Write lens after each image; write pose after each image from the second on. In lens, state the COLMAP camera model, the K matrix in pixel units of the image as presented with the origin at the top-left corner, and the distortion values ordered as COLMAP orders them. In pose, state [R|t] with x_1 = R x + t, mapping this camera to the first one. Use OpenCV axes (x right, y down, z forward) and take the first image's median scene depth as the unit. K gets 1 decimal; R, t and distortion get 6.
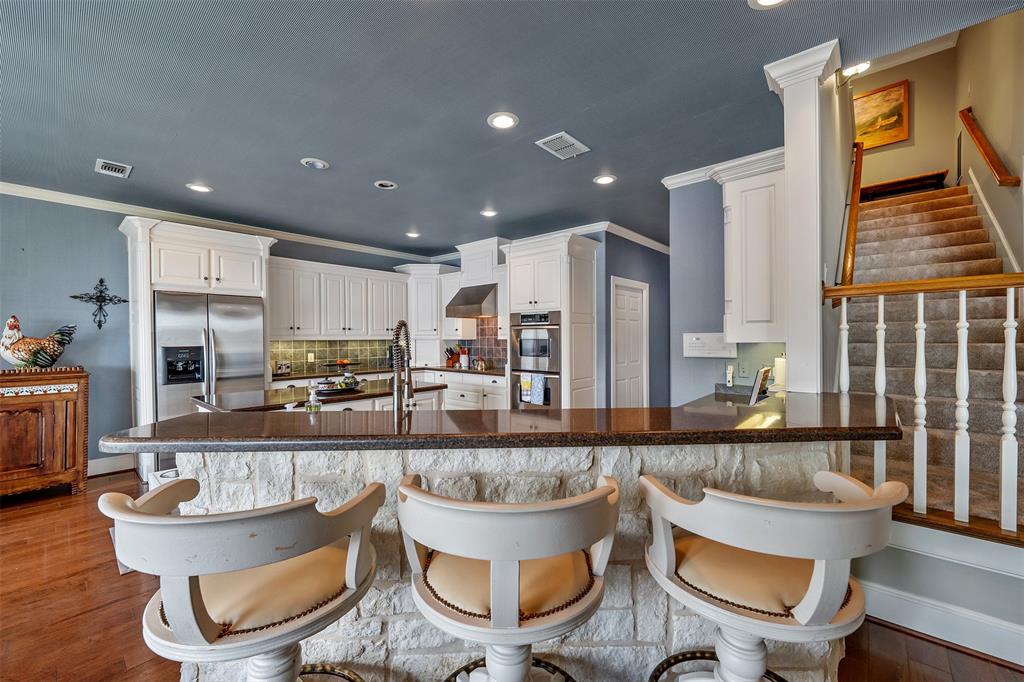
lens RADIAL K [[412.8, 0, 512.2], [0, 412.8, 342.9], [0, 0, 1]] dist [0.000766, 0.000004]
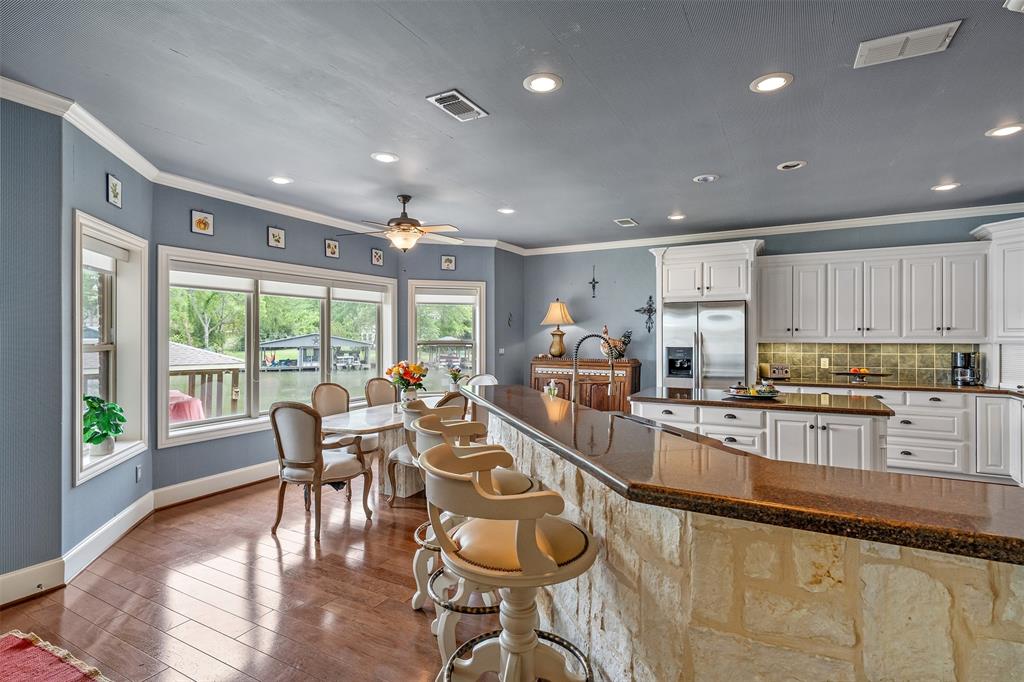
lens RADIAL K [[513.0, 0, 512.1], [0, 513.0, 337.0], [0, 0, 1]] dist [0.015713, 0.000114]
pose [[0.221149, 0.003393, -0.975234, 0.535095], [-0.012291, 0.999924, 0.000692, -0.015034], [0.975163, 0.011833, 0.221174, 0.173154]]
